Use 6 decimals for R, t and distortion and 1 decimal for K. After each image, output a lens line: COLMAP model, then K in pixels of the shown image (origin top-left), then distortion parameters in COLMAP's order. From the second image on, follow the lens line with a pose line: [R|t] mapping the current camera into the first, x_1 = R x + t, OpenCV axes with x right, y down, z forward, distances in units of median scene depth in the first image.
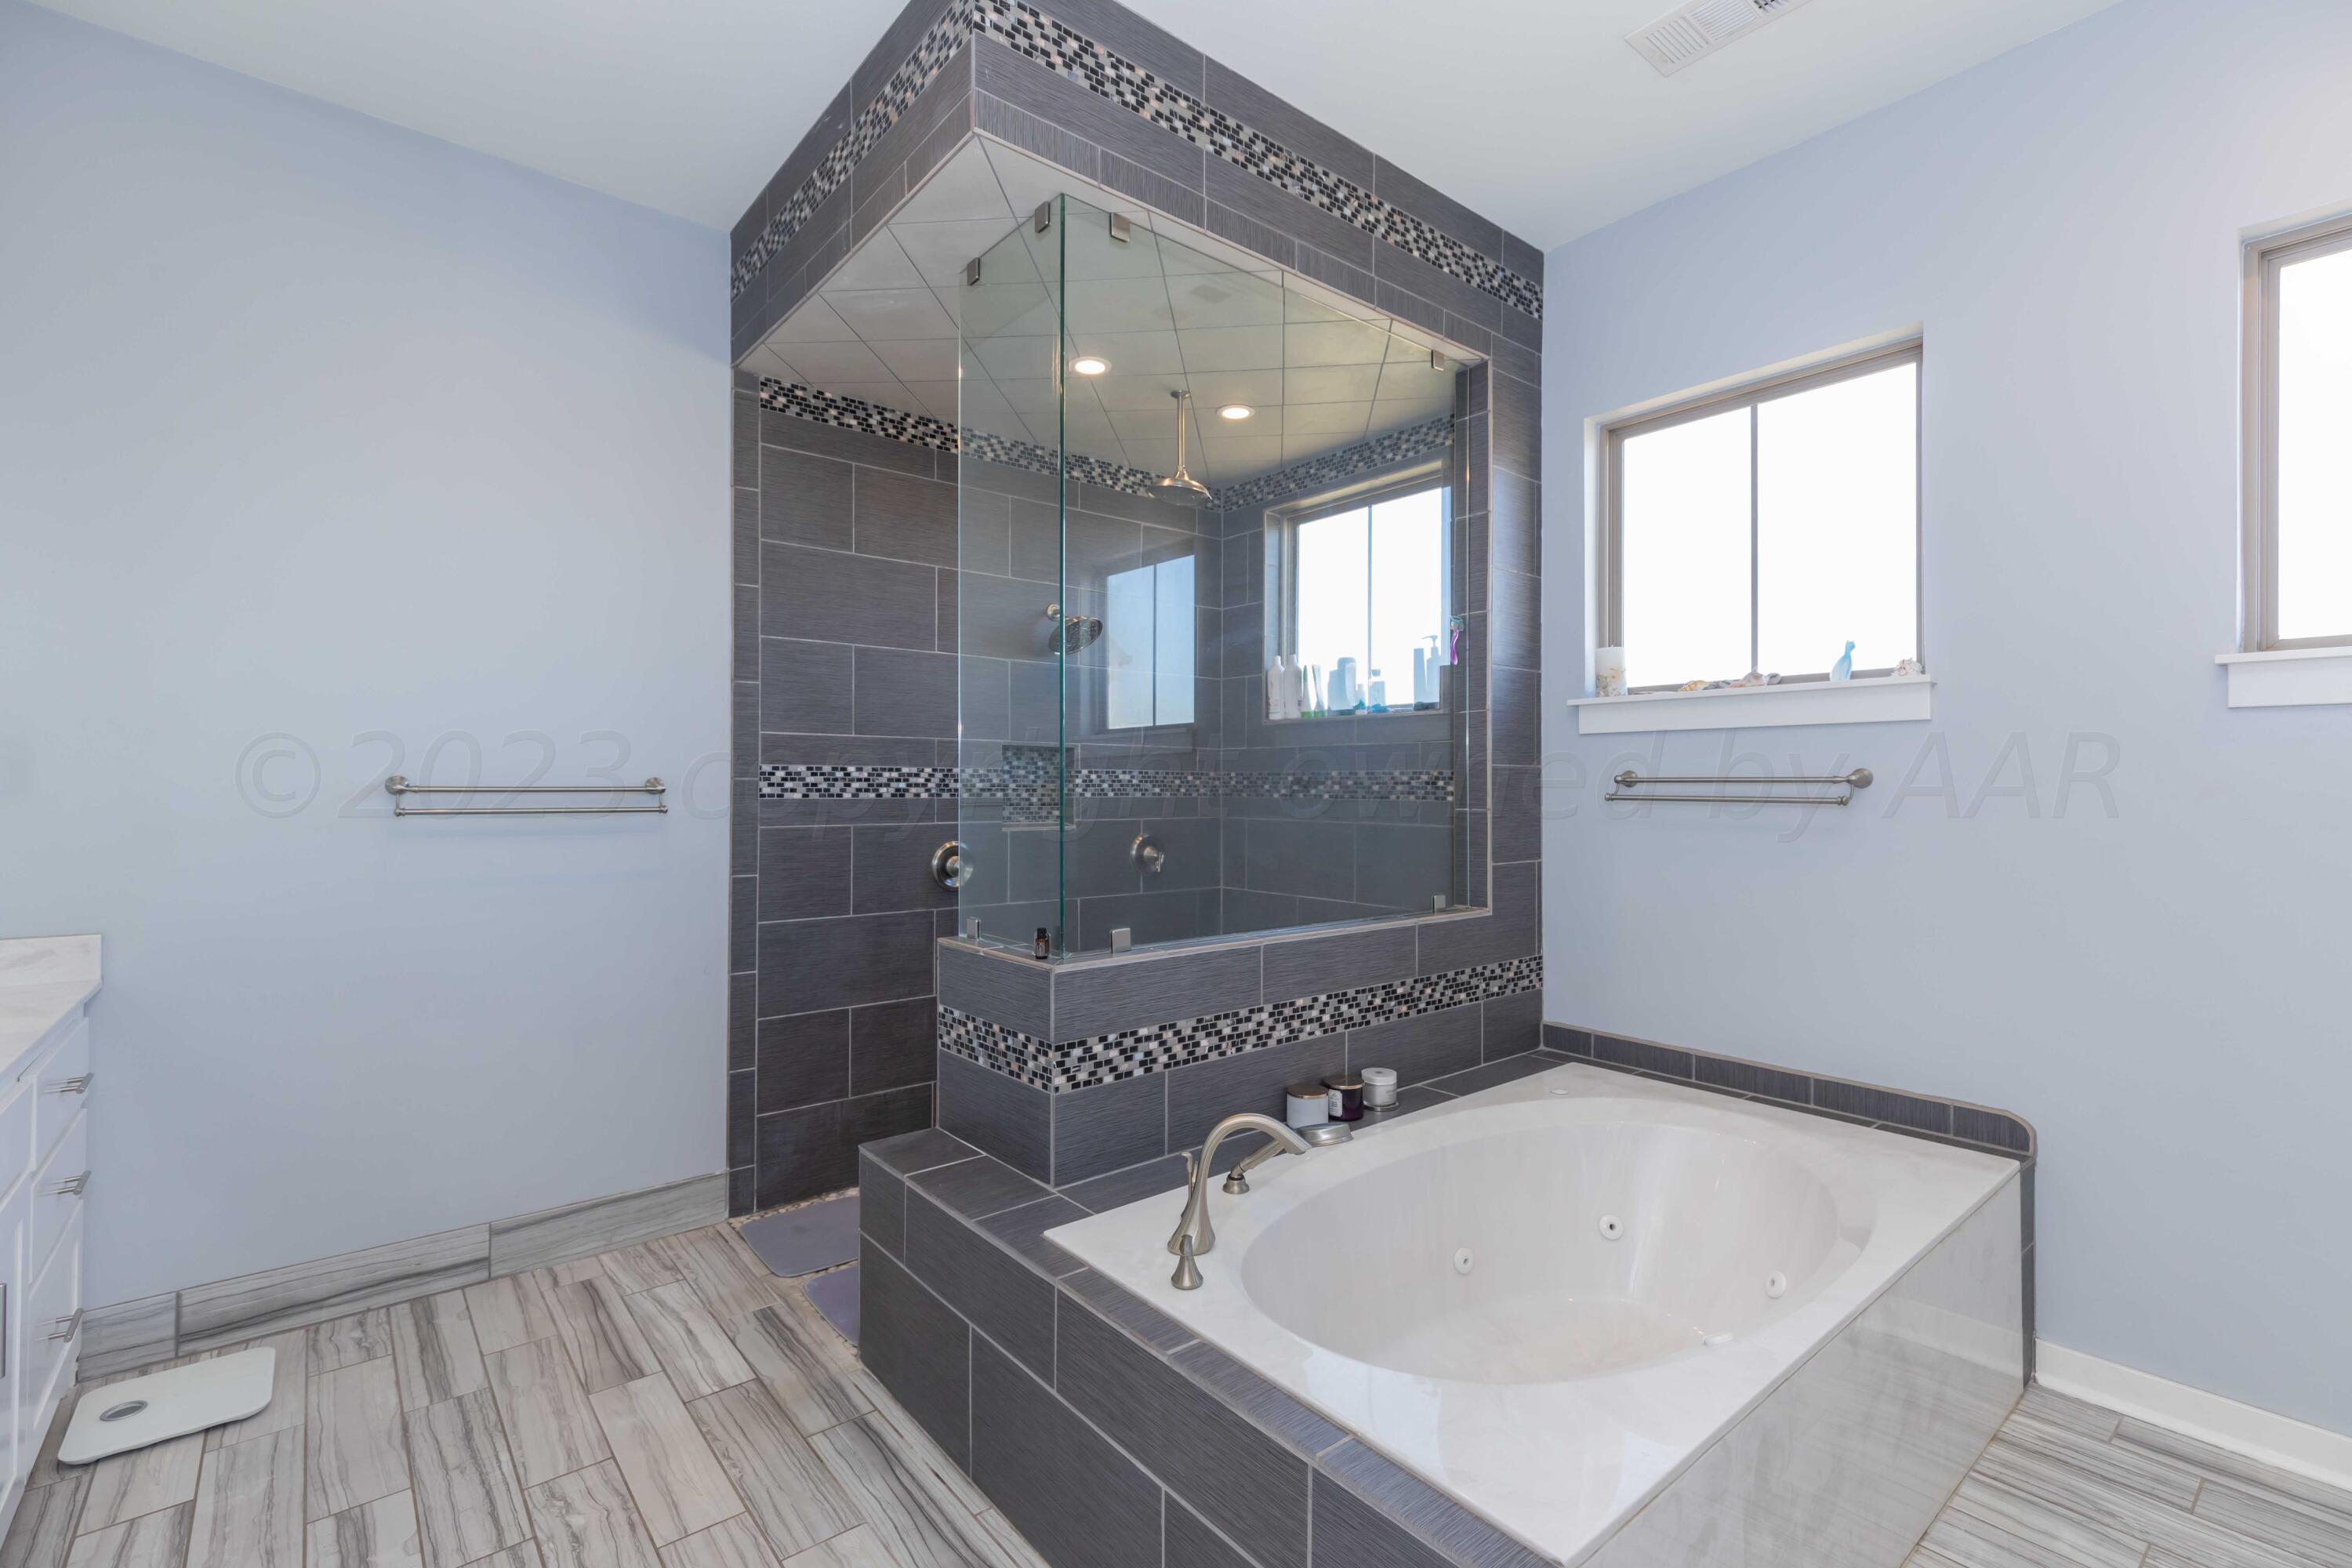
lens RADIAL K [[1017.8, 0, 1178.6], [0, 1017.8, 787.4], [0, 0, 1]] dist [0.002307, -0.000313]
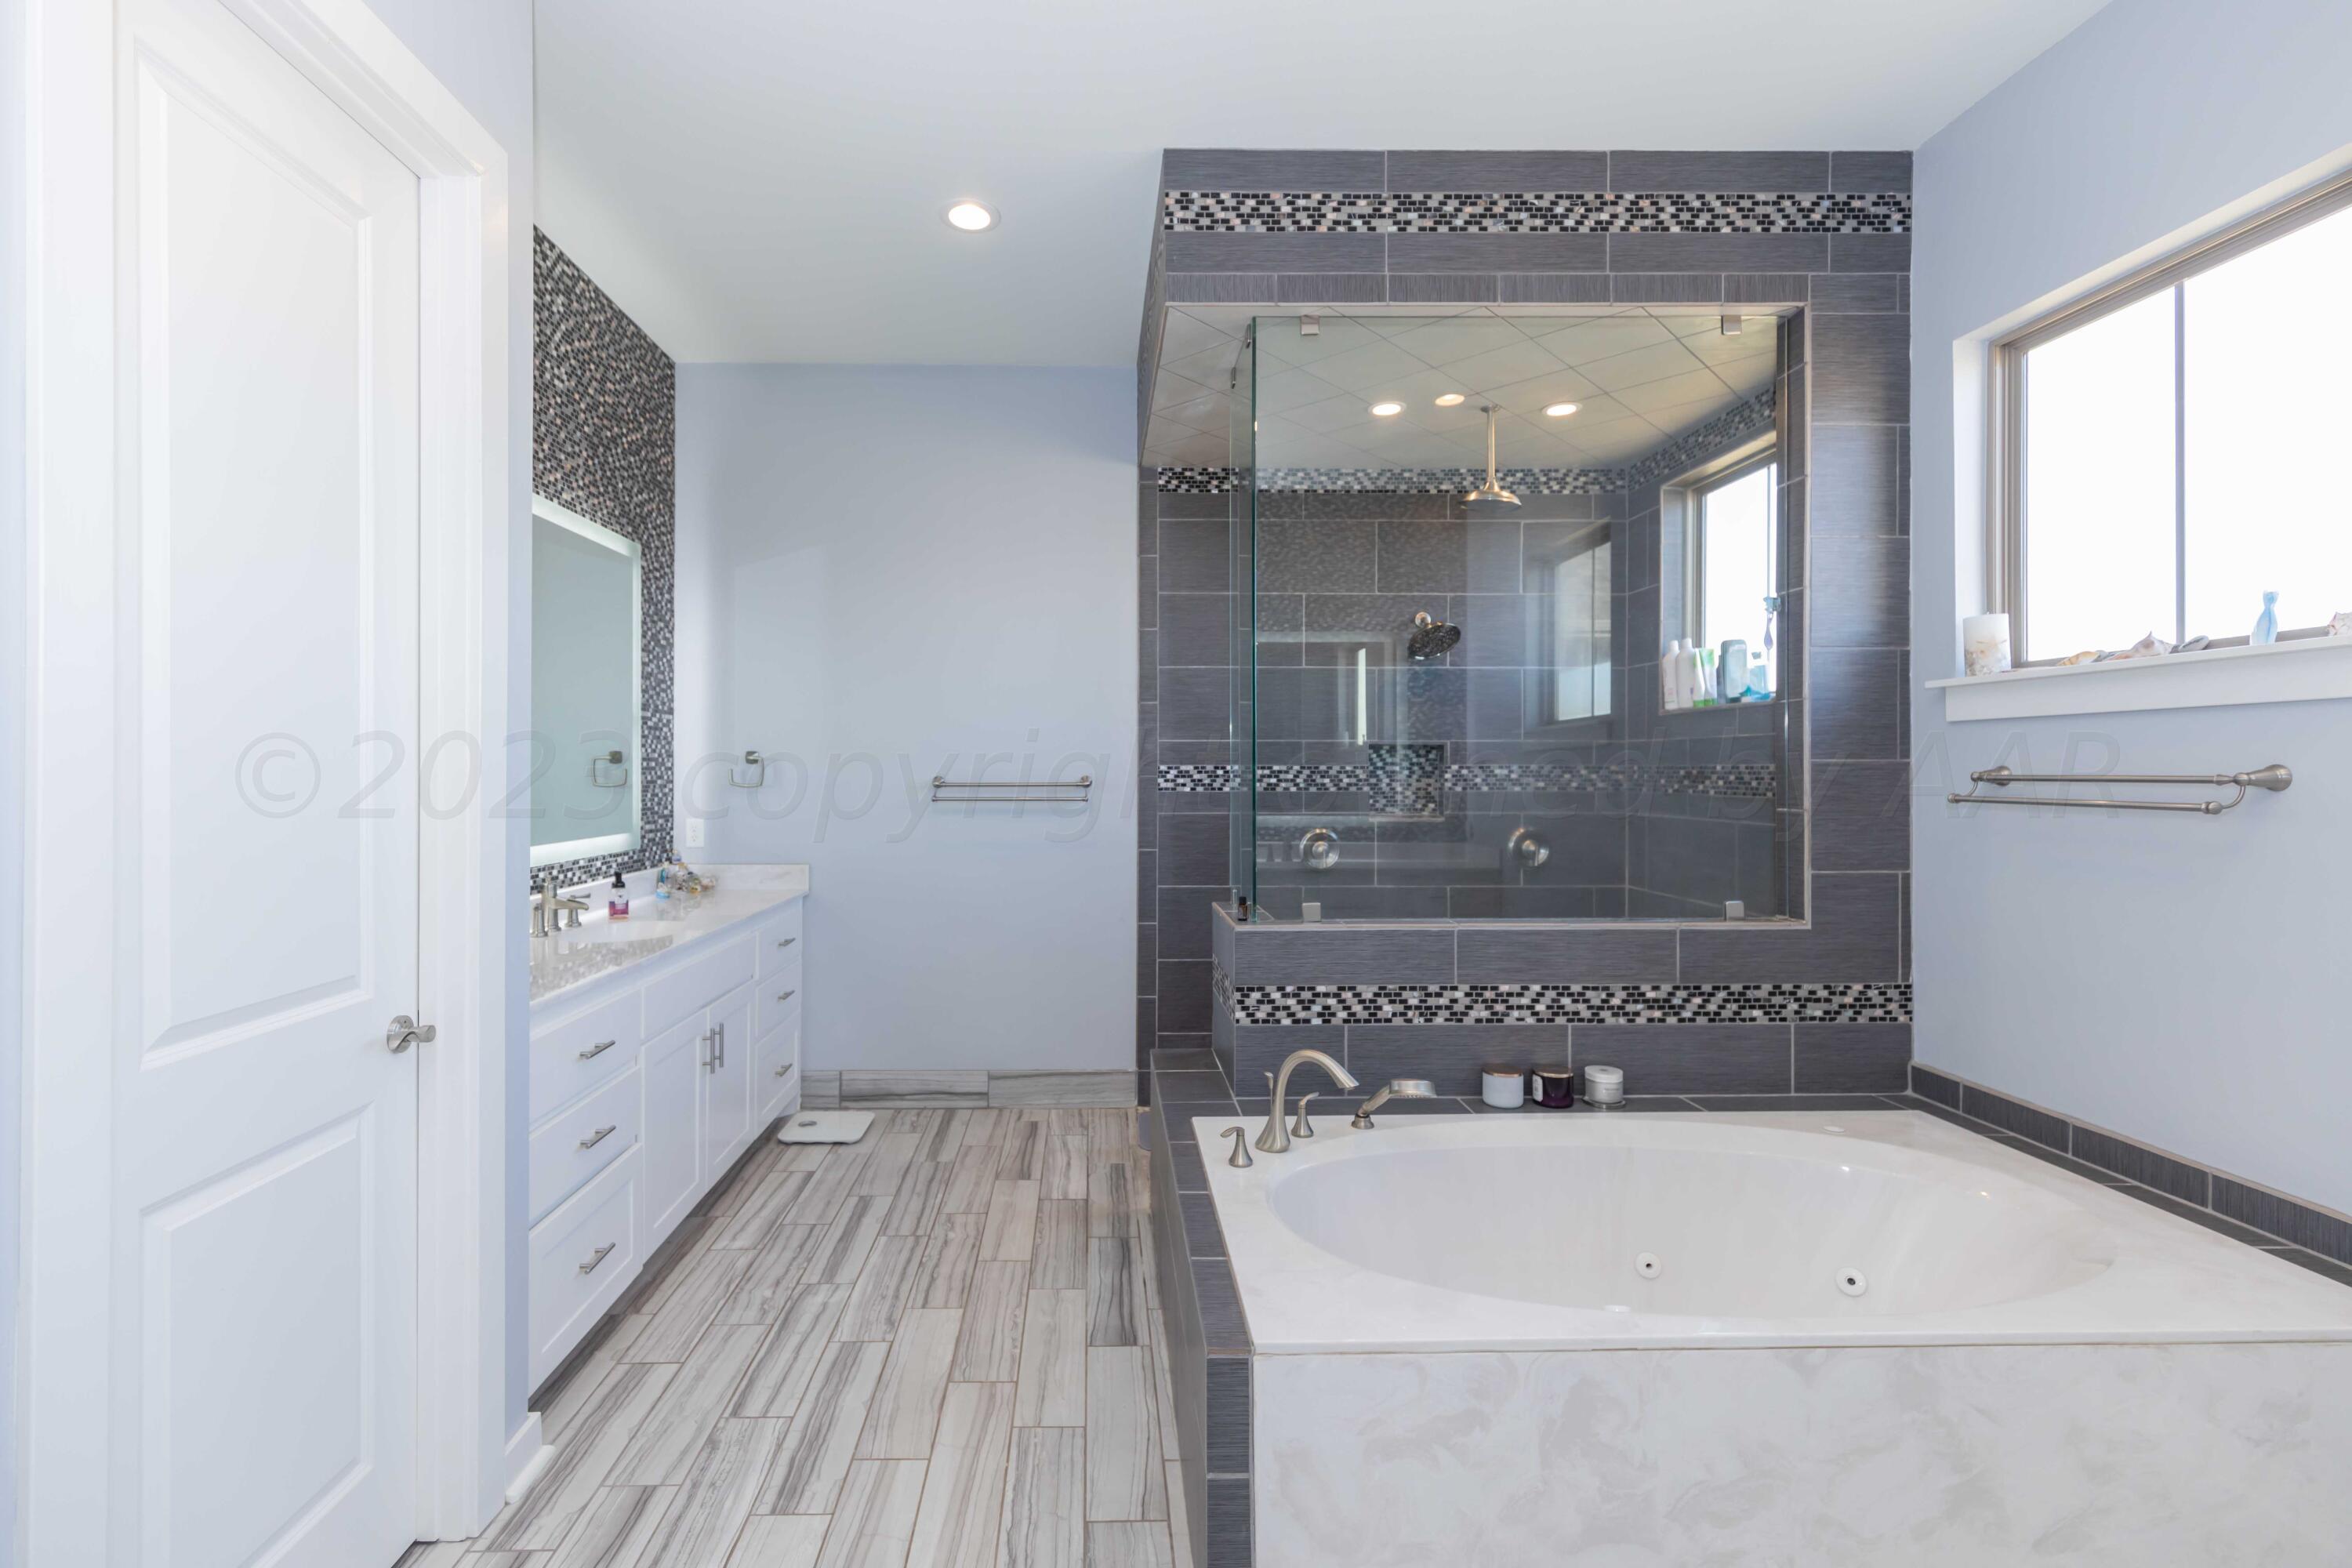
lens RADIAL K [[1091.3, 0, 1163.6], [0, 1091.3, 777.0], [0, 0, 1]] dist [0.000348, -0.001445]
pose [[0.789155, 0.000545, -0.614194, 0.476455], [0.002507, 0.999988, 0.004109, -0.013759], [0.614189, -0.004782, 0.789144, -0.106823]]
